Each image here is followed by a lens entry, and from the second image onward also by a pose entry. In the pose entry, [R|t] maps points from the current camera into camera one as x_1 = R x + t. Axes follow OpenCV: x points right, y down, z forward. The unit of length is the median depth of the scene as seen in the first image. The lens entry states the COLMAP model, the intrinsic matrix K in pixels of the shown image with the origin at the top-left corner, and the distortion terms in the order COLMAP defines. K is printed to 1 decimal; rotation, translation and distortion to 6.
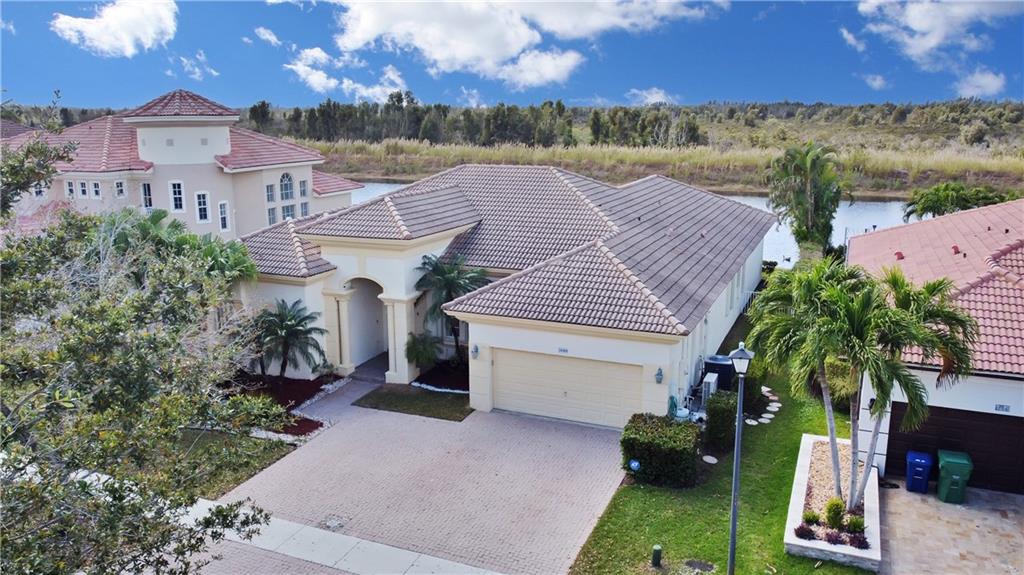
lens RADIAL K [[765.4, 0, 512.1], [0, 765.4, 287.0], [0, 0, 1]] dist [-0.008471, -0.001179]
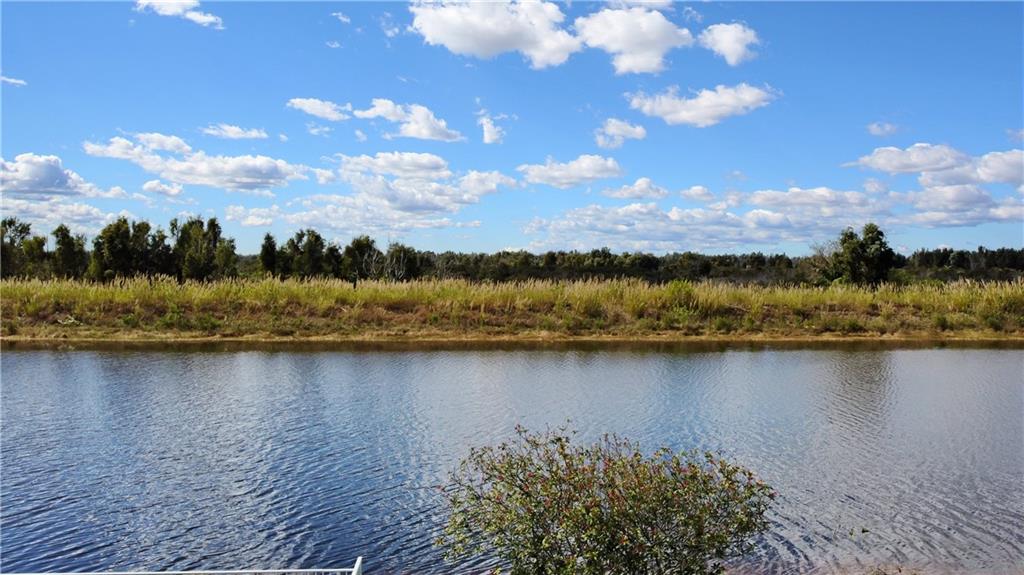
lens RADIAL K [[765.4, 0, 512.3], [0, 765.4, 286.9], [0, 0, 1]] dist [-0.008471, -0.001179]
pose [[0.884723, -0.004876, 0.466092, -0.025957], [0.093684, 0.981400, -0.167561, -0.045912], [-0.456606, 0.191911, 0.868724, 0.312758]]
